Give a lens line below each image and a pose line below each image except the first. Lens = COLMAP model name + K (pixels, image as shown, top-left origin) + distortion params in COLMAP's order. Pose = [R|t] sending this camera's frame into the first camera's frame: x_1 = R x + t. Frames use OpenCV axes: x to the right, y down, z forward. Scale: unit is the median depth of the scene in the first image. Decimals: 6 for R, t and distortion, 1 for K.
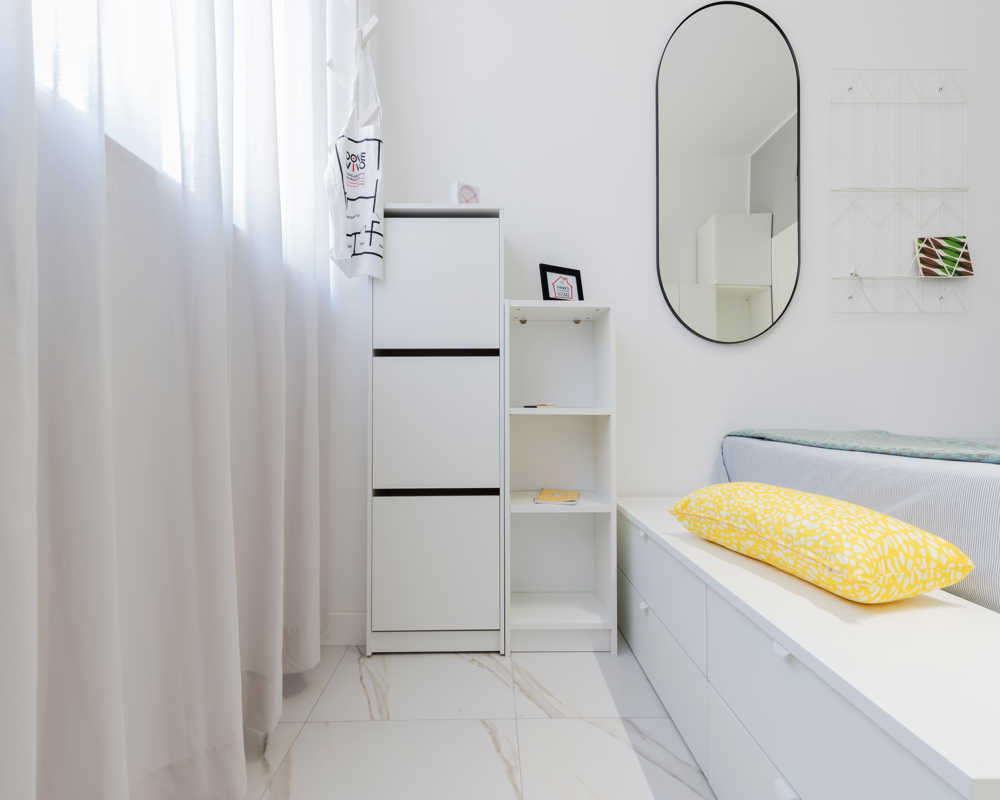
lens RADIAL K [[478.1, 0, 498.7], [0, 478.1, 408.2], [0, 0, 1]] dist [0.002263, -0.000416]
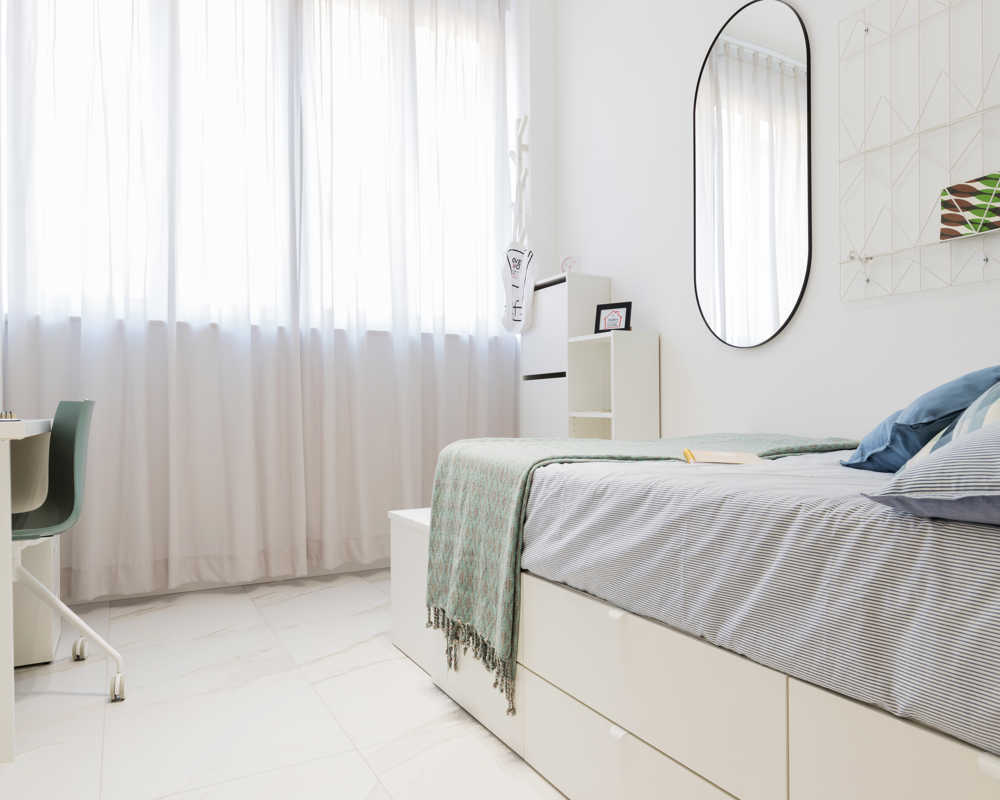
lens RADIAL K [[709.7, 0, 495.7], [0, 709.7, 414.2], [0, 0, 1]] dist [0.000560, -0.002196]
pose [[0.447720, 0.005048, -0.894159, 1.589147], [-0.001131, 0.999986, 0.005080, -0.004969], [0.894173, -0.001263, 0.447720, -0.134060]]
